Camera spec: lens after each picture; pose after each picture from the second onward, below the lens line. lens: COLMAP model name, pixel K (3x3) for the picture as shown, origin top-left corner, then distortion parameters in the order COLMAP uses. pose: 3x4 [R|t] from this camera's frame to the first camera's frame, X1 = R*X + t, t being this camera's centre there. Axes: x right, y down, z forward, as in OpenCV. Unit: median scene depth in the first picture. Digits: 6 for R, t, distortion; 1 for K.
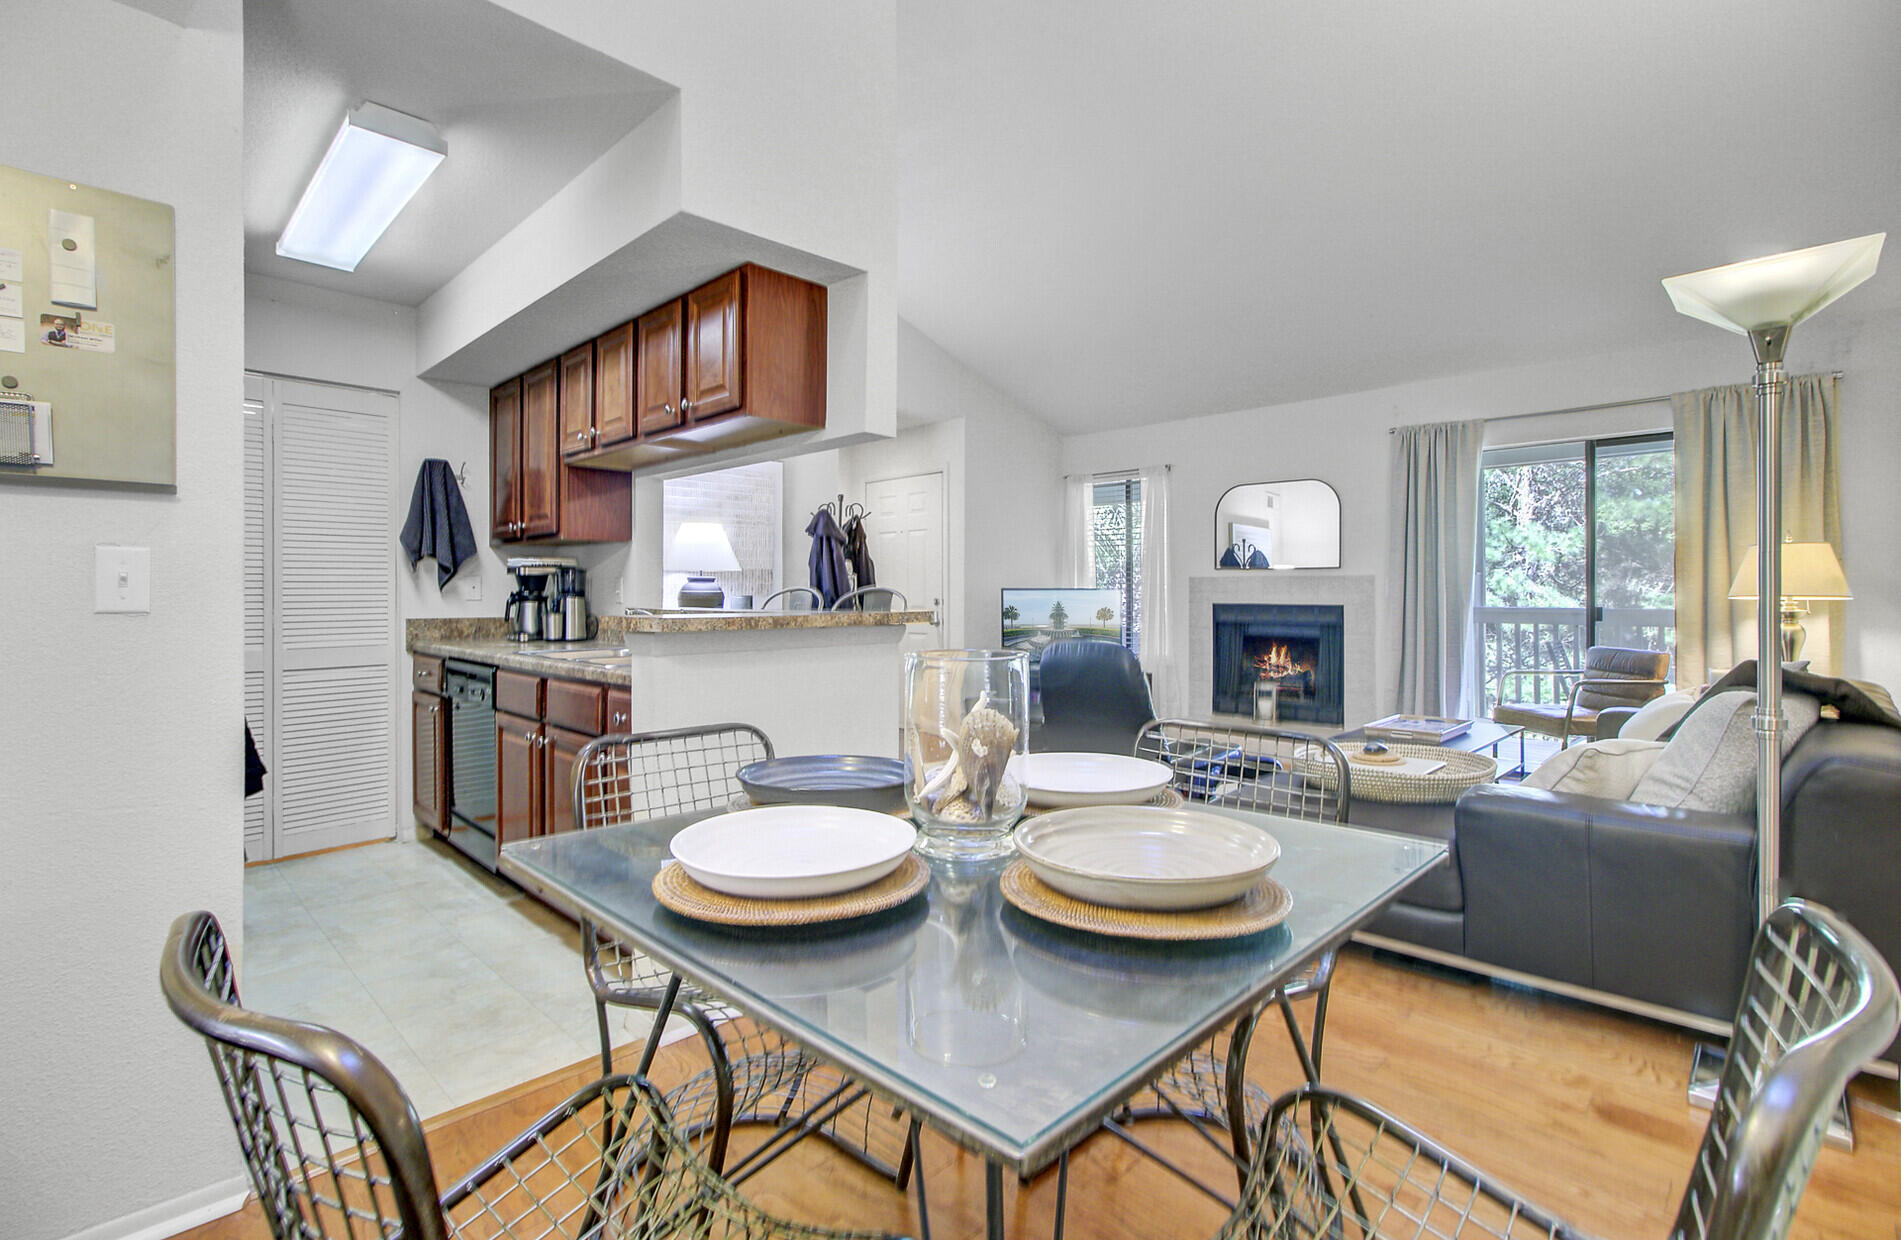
lens RADIAL K [[871.1, 0, 928.8], [0, 871.1, 607.1], [0, 0, 1]] dist [0.010753, -0.000179]
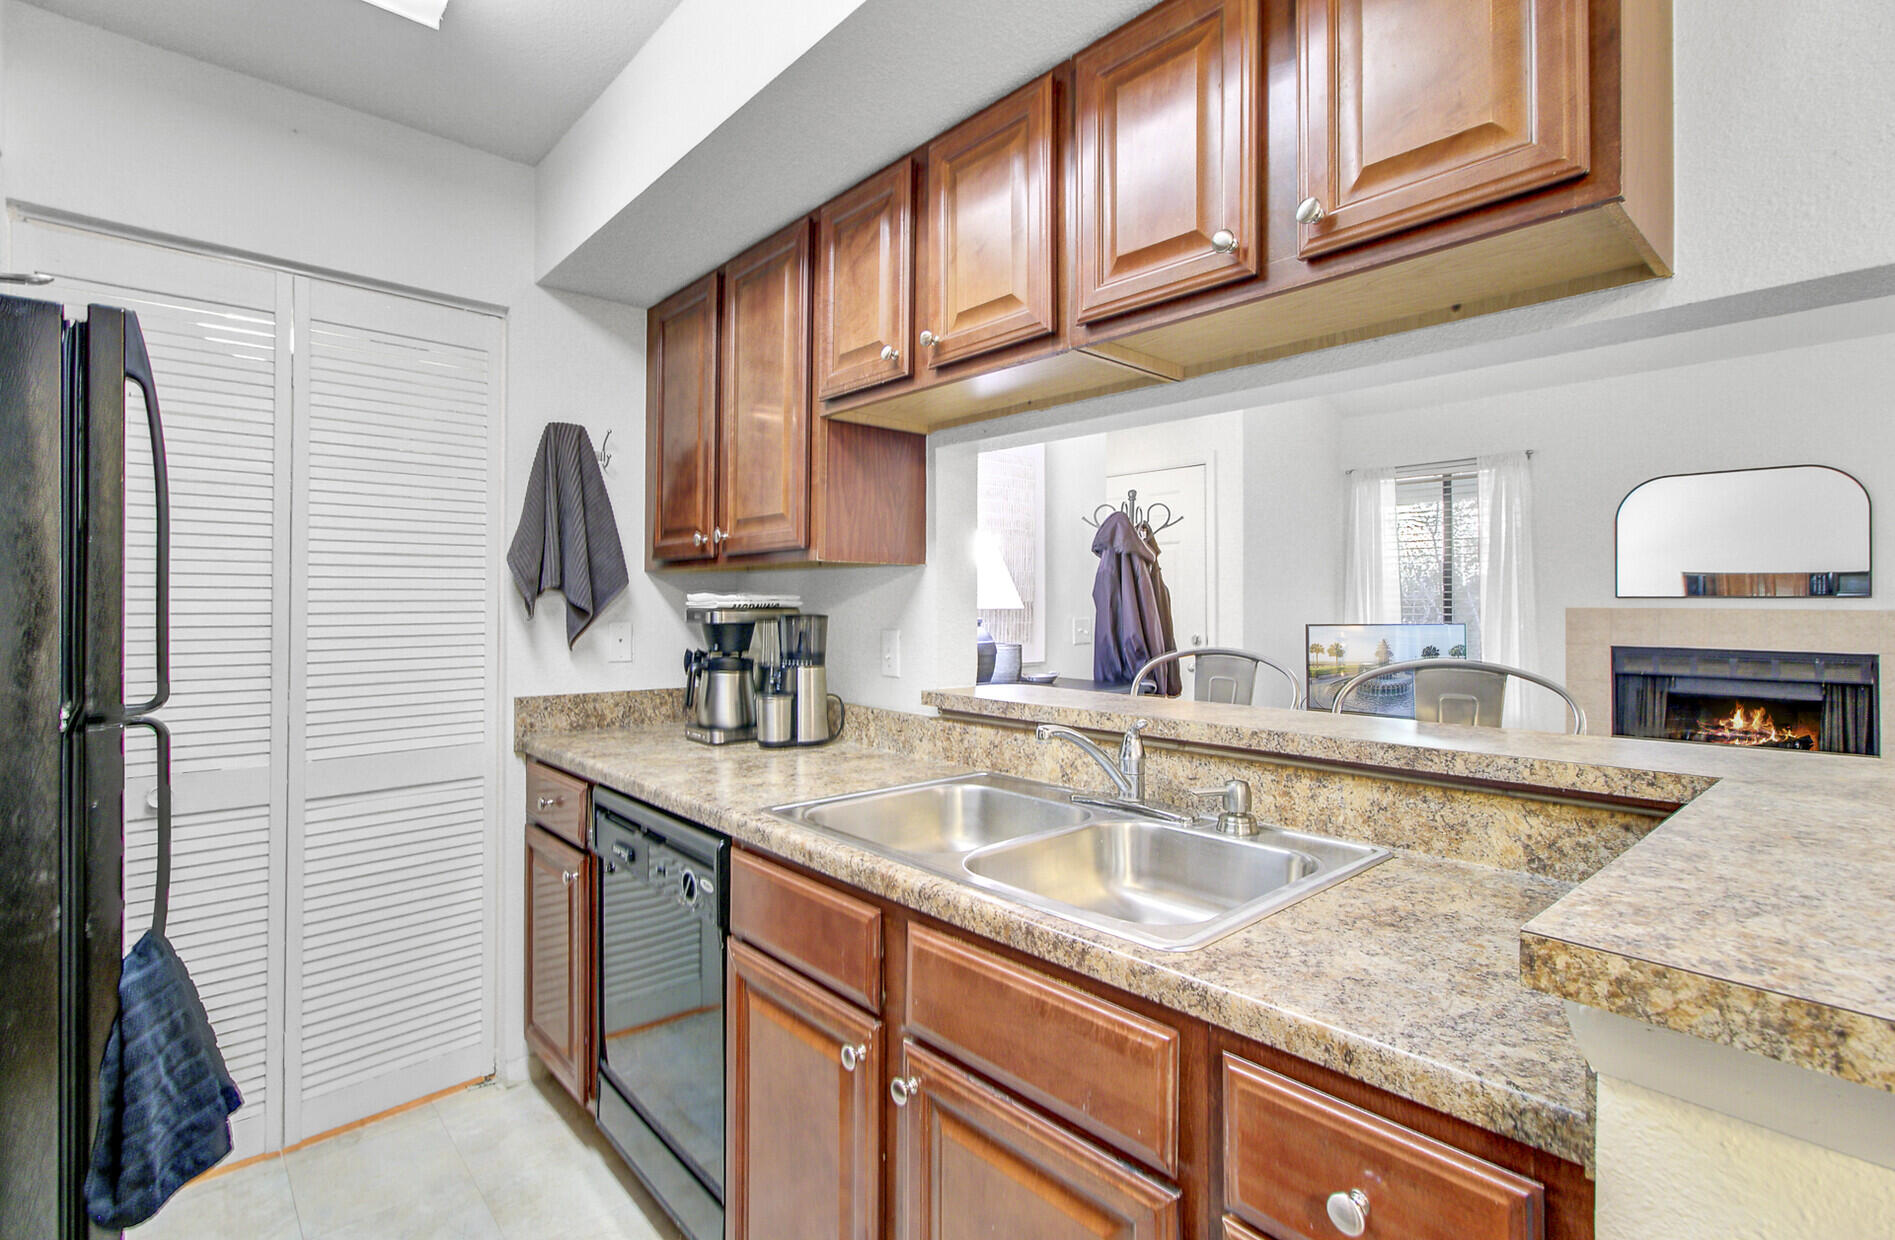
lens RADIAL K [[874.0, 0, 933.9], [0, 874.0, 610.4], [0, 0, 1]] dist [-0.028373, 0.026245]
pose [[0.999066, 0.003200, -0.043080, -0.290321], [-0.003494, 0.999971, -0.006753, -0.040701], [0.043058, 0.006897, 0.999049, 0.428442]]
